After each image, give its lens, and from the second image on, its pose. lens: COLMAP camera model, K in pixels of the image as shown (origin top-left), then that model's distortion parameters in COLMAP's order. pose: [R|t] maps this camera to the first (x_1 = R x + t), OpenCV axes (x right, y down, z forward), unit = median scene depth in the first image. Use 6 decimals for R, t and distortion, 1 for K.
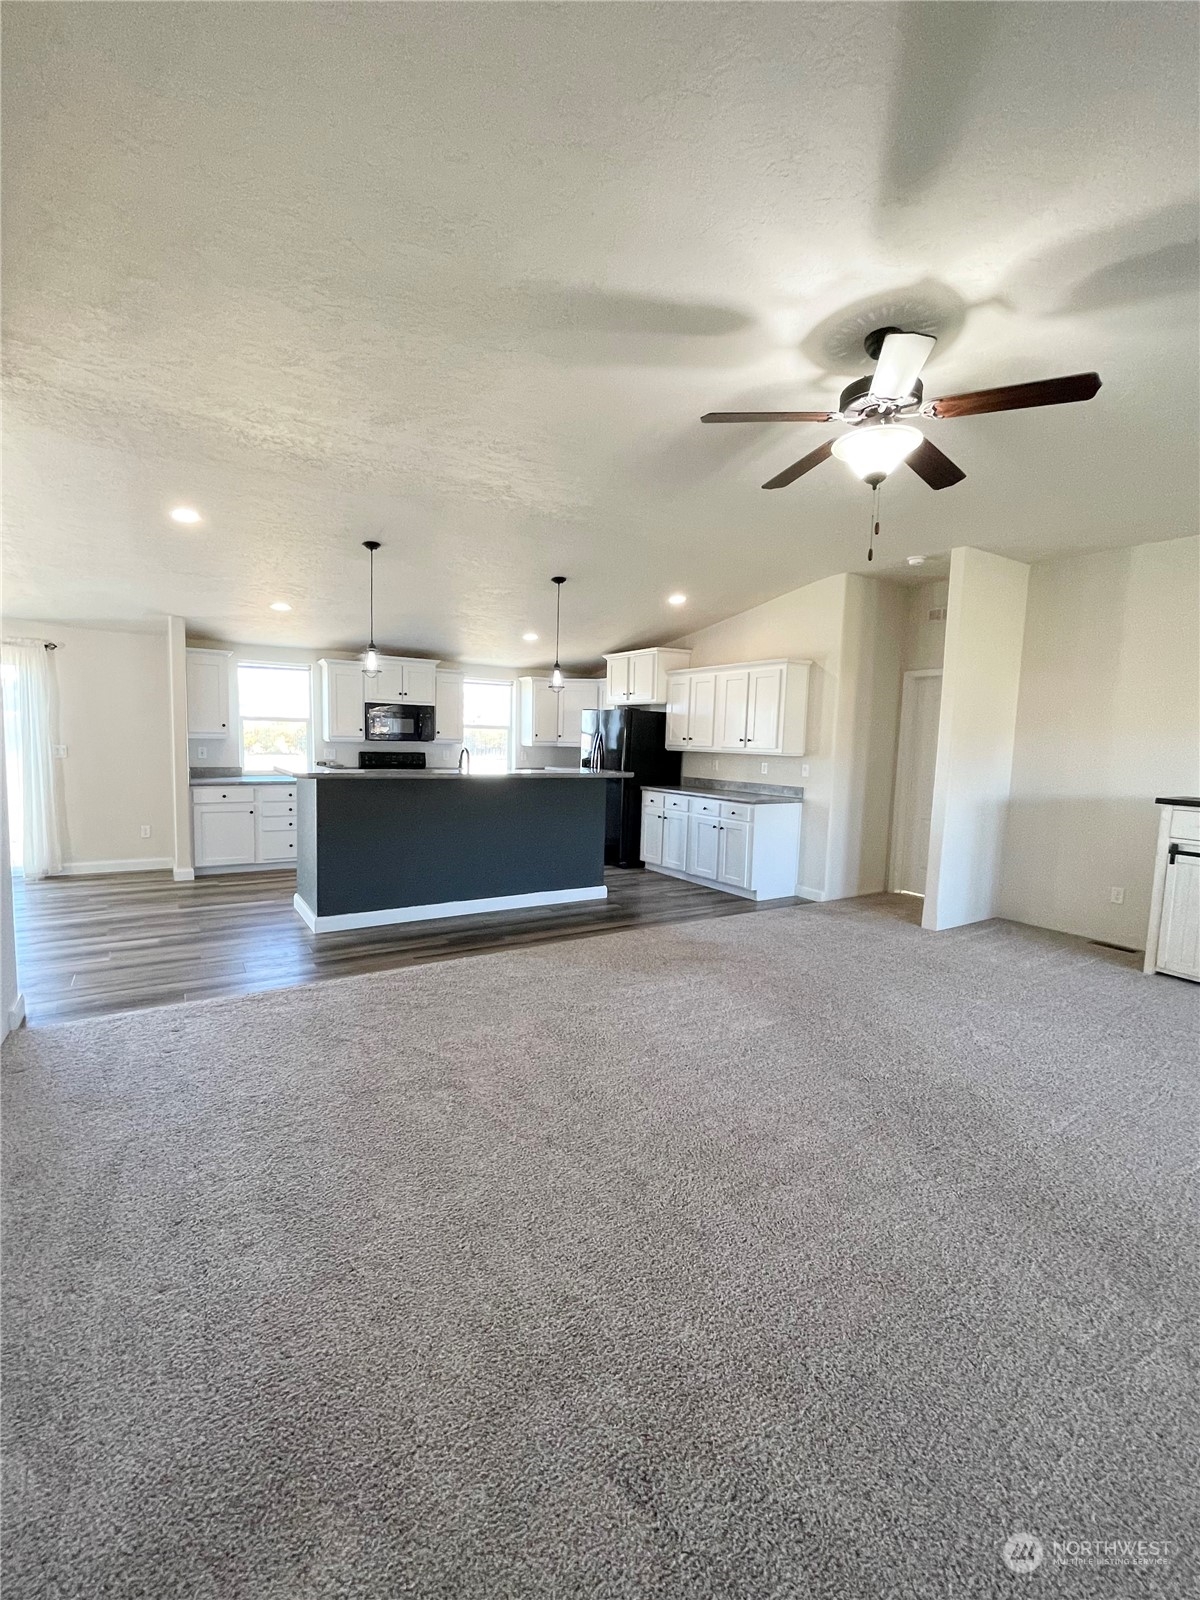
lens RADIAL K [[677.2, 0, 590.5], [0, 677.2, 803.8], [0, 0, 1]] dist [-0.002342, 0.000331]
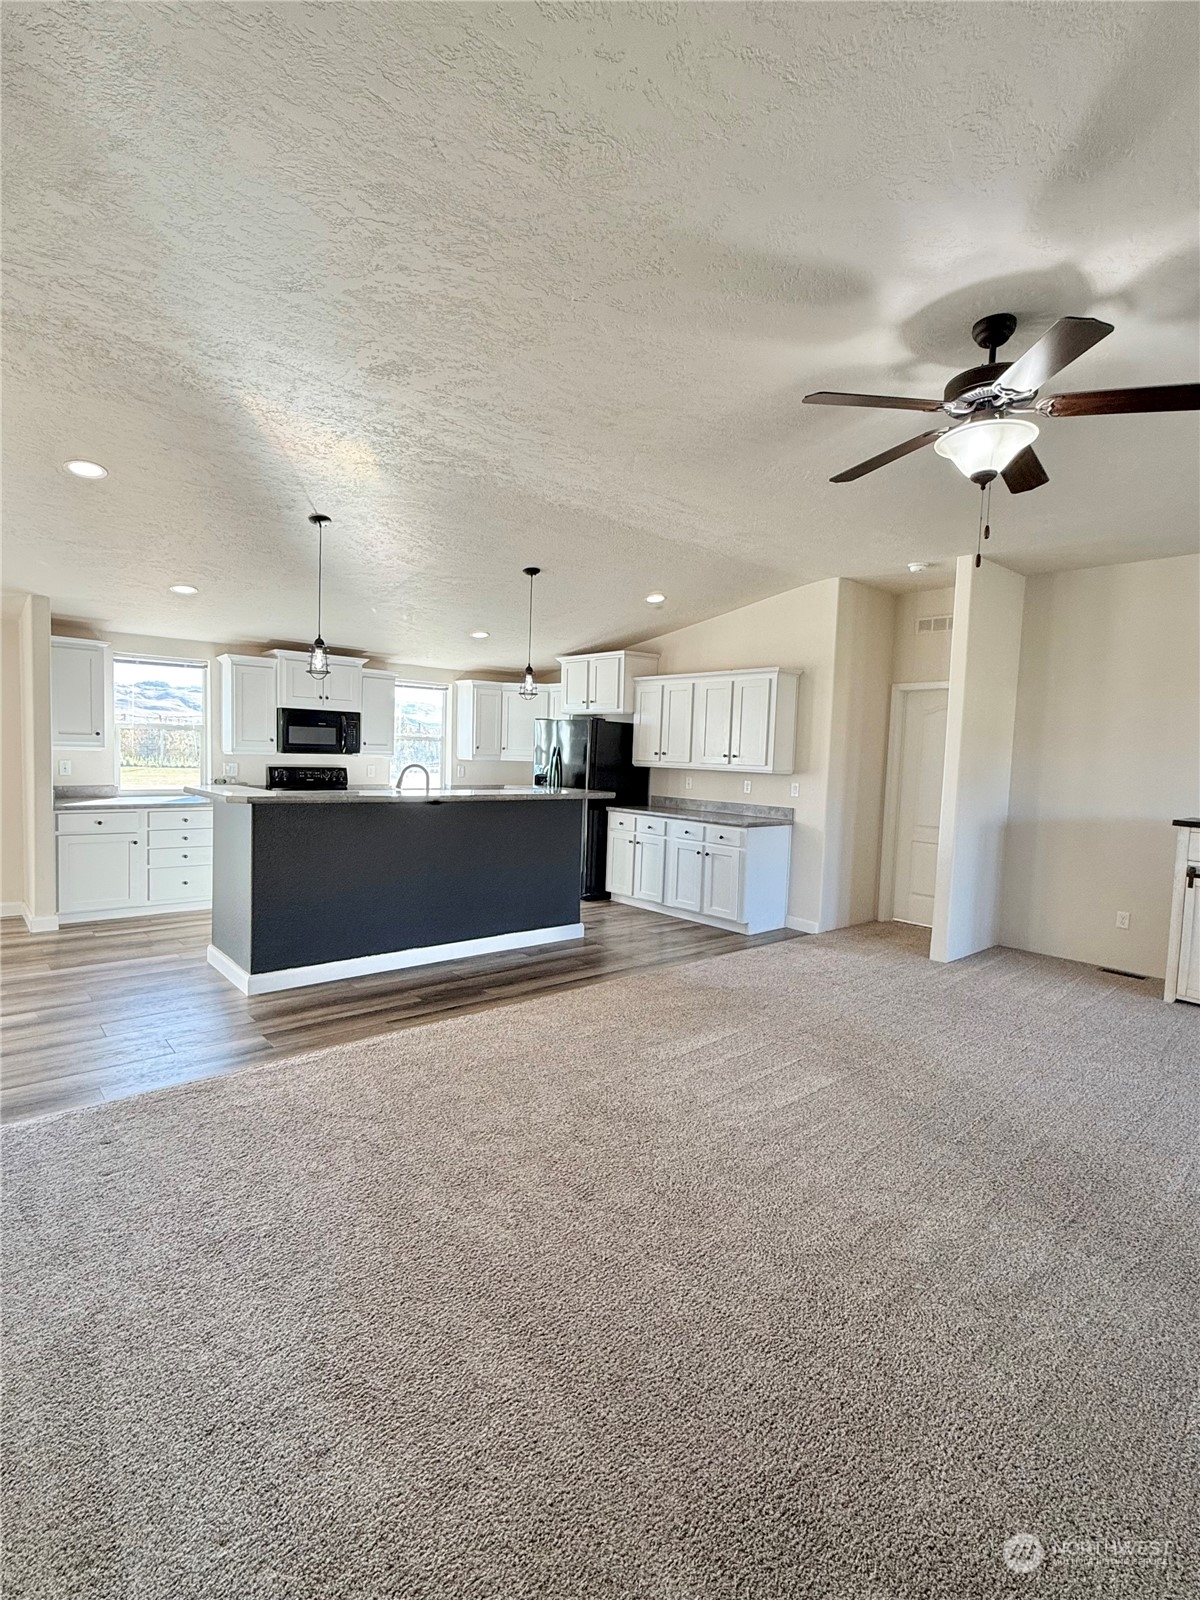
lens RADIAL K [[752.5, 0, 599.2], [0, 752.5, 801.1], [0, 0, 1]] dist [0.001340, -0.001438]
pose [[0.987930, -0.003706, 0.154855, -0.111707], [0.007750, 0.999644, -0.025523, -0.010996], [-0.154705, 0.026415, 0.987608, 0.042120]]
